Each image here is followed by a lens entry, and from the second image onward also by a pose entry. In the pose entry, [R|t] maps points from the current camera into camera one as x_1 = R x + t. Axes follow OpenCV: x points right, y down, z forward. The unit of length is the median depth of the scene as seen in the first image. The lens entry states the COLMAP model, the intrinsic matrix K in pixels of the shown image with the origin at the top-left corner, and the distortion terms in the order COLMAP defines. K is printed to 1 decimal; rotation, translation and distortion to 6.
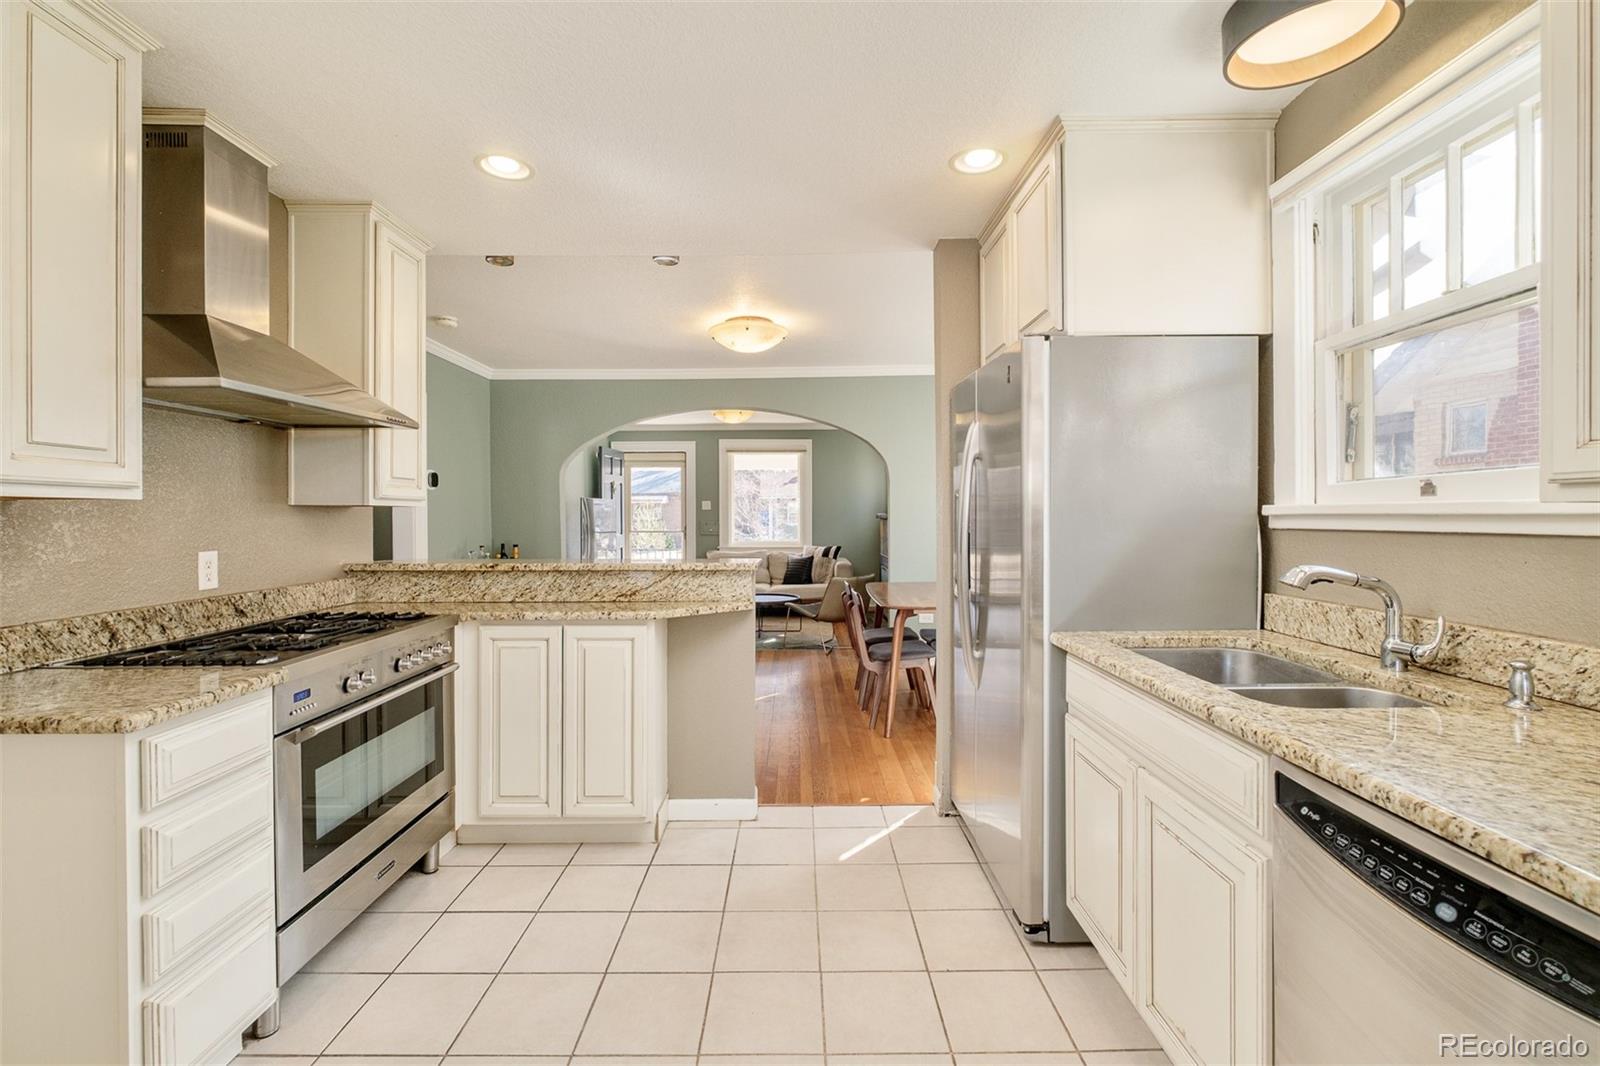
lens RADIAL K [[721.1, 0, 790.8], [0, 721.1, 519.3], [0, 0, 1]] dist [0.002829, -0.000737]
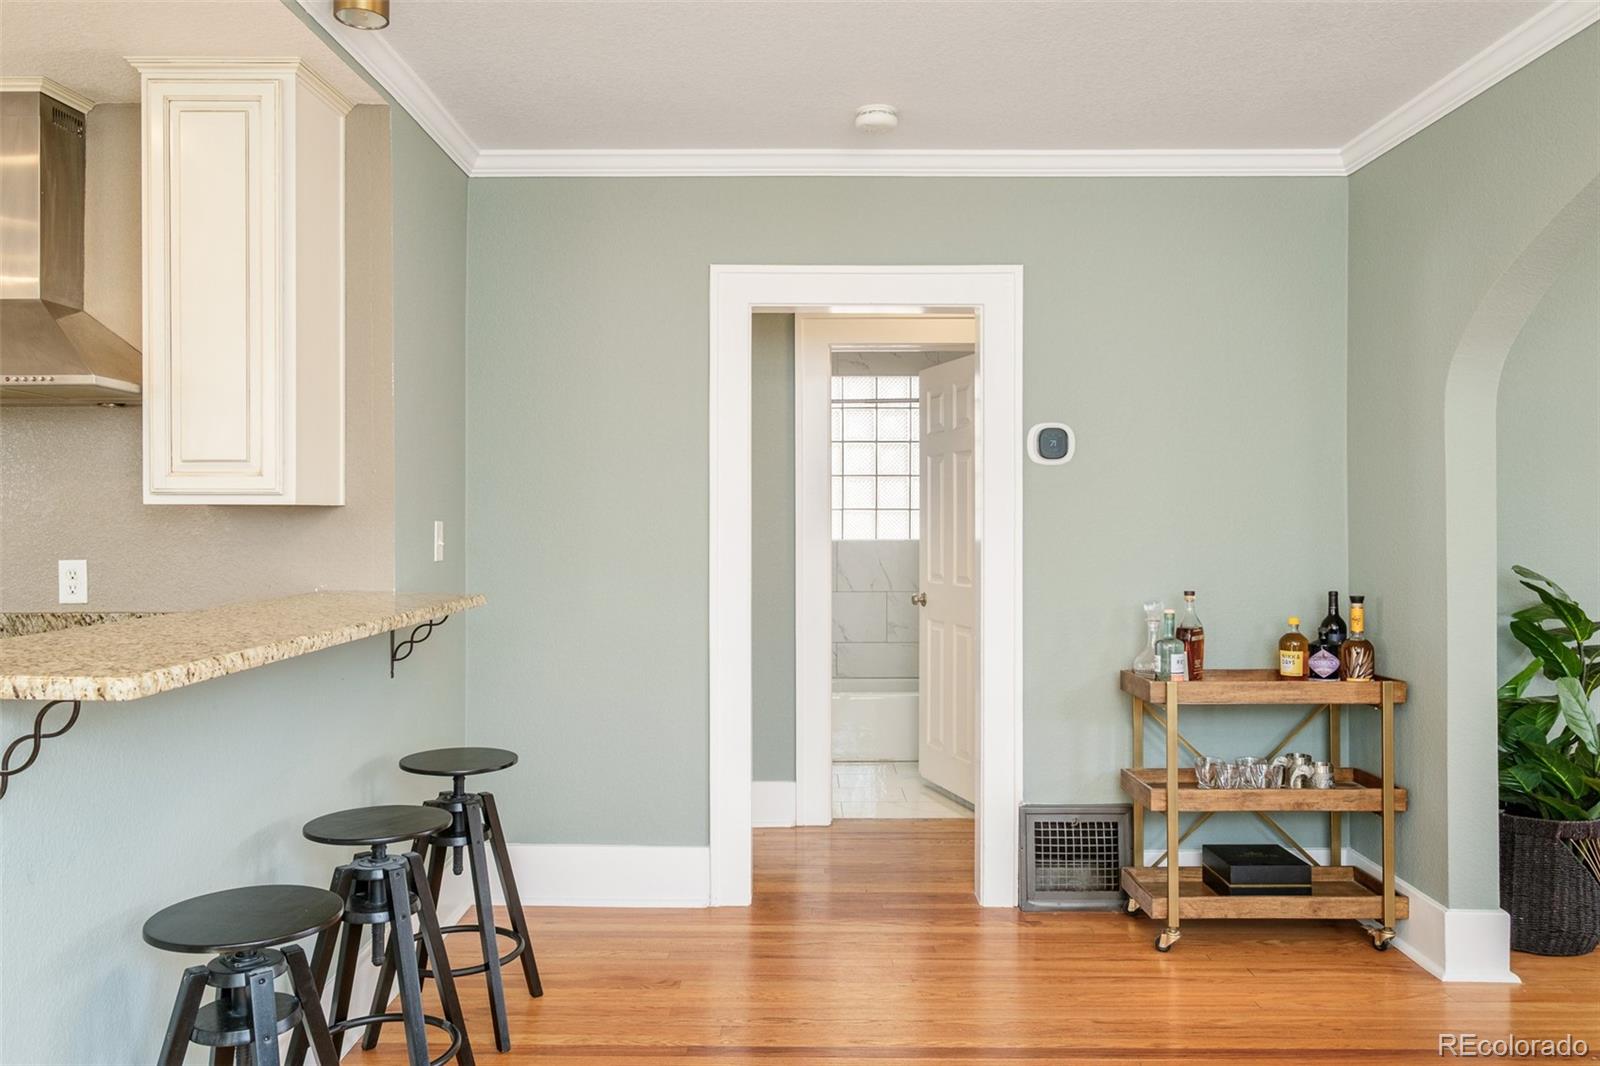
lens RADIAL K [[1140.8, 0, 801.7], [0, 1140.8, 527.1], [0, 0, 1]] dist [-0.008330, 0.000780]
pose [[0.005752, 0.009833, -0.999935, 0.750220], [-0.005659, 0.999936, 0.009801, -0.017713], [0.999967, 0.005602, 0.005808, 2.461548]]
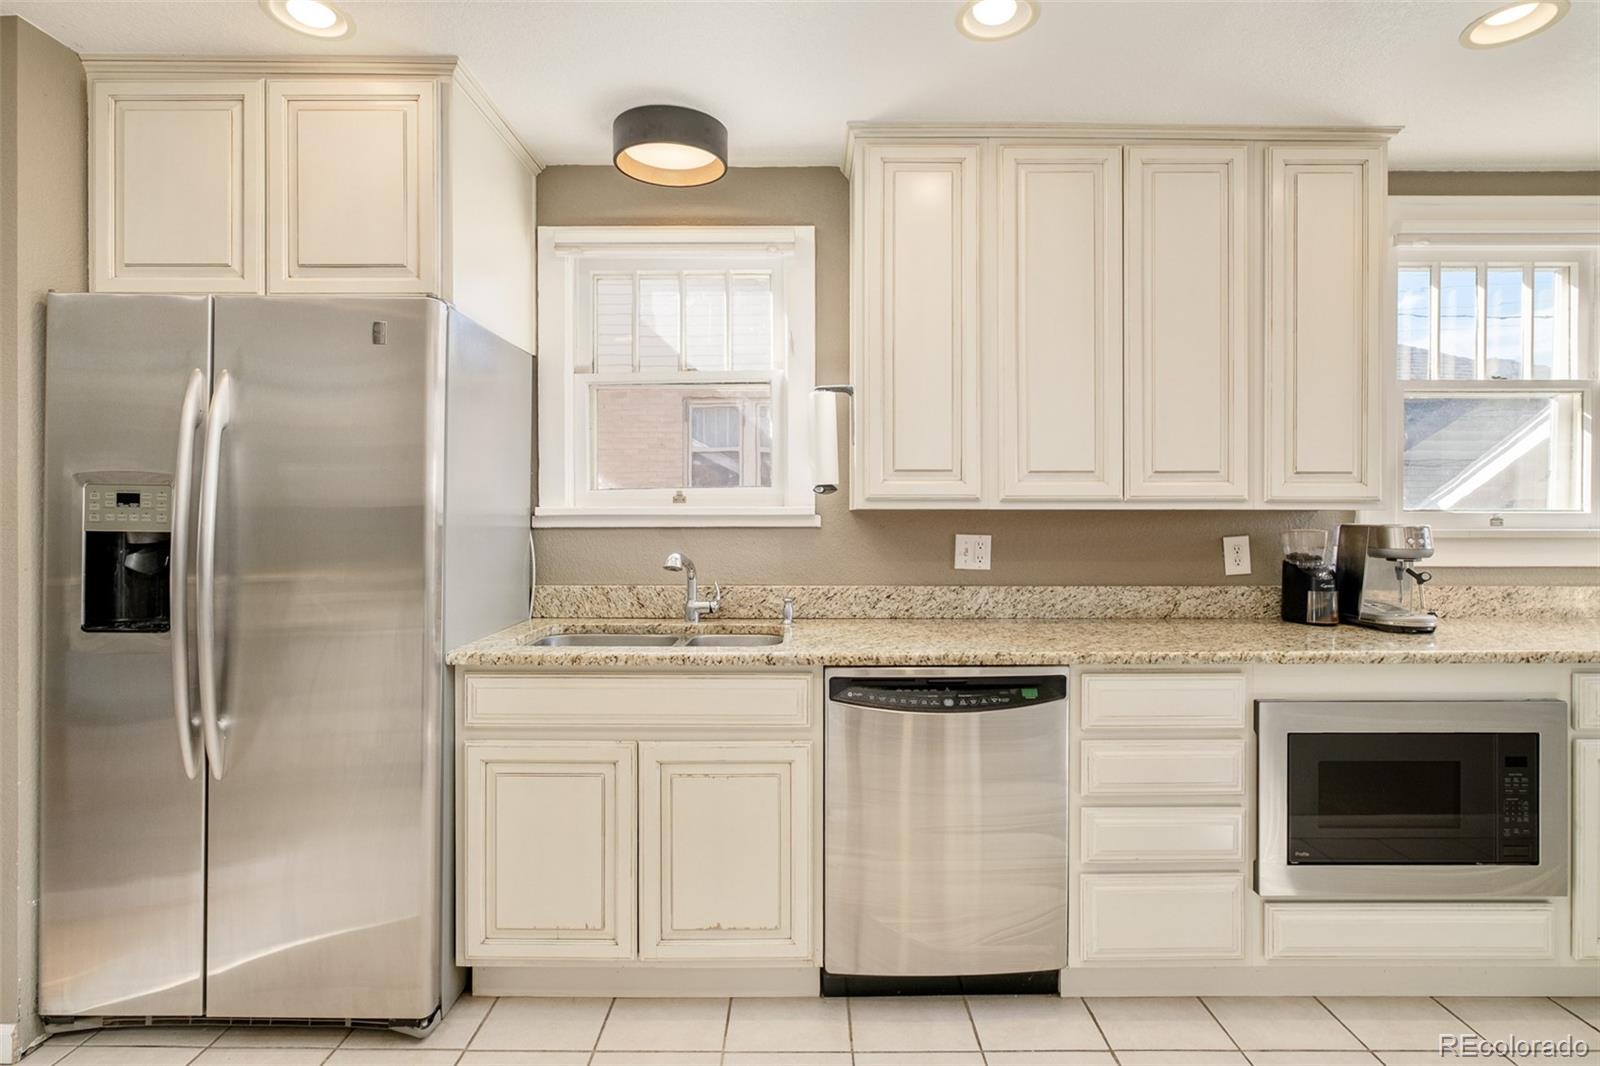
lens RADIAL K [[803.9, 0, 789.5], [0, 803.9, 519.5], [0, 0, 1]] dist [-0.004519, -0.000069]
pose [[-0.009005, 0.001196, 0.999959, -0.697805], [0.006731, 0.999977, -0.001135, 0.004410], [-0.999937, 0.006720, -0.009012, 0.721212]]
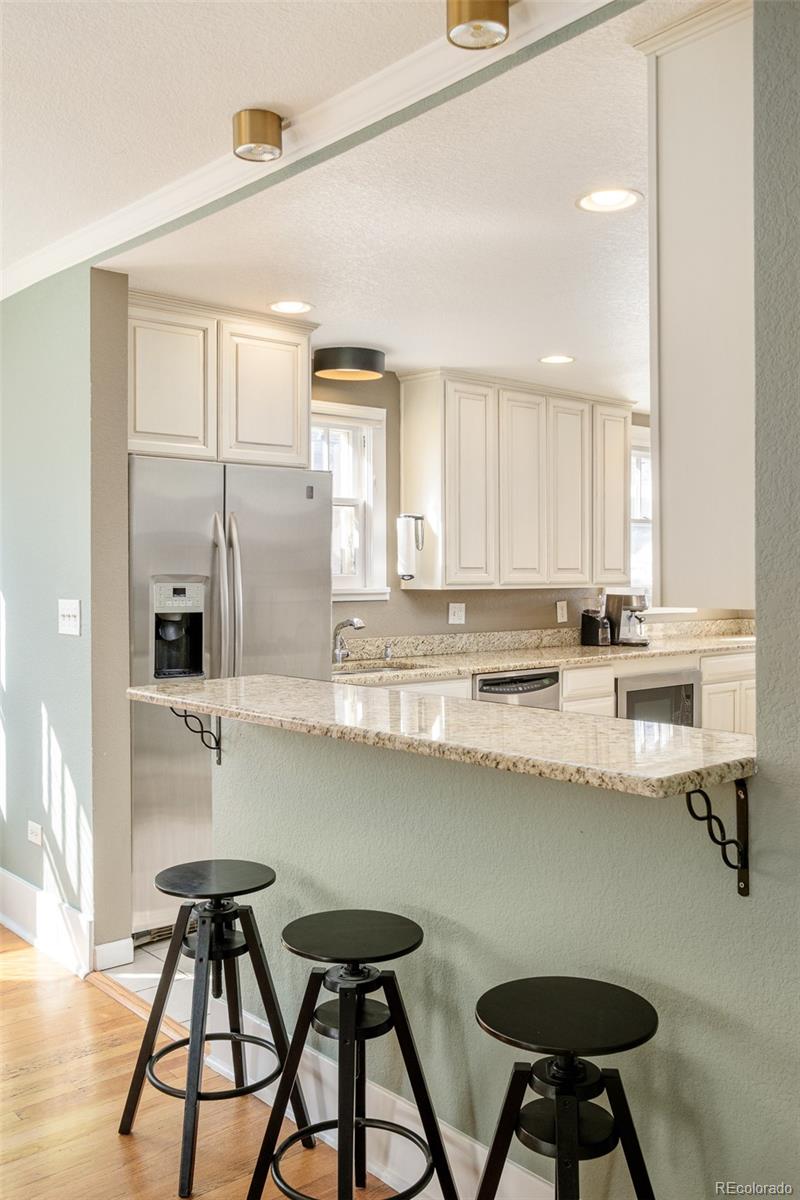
lens RADIAL K [[1111.0, 0, 399.0], [0, 1111.0, 588.5], [0, 0, 1]] dist [-0.015667, 0.000000]
pose [[-0.668676, -0.008730, 0.743503, -1.635781], [0.007209, 0.999808, 0.018223, -0.075295], [-0.743519, 0.017545, -0.668484, 2.787795]]
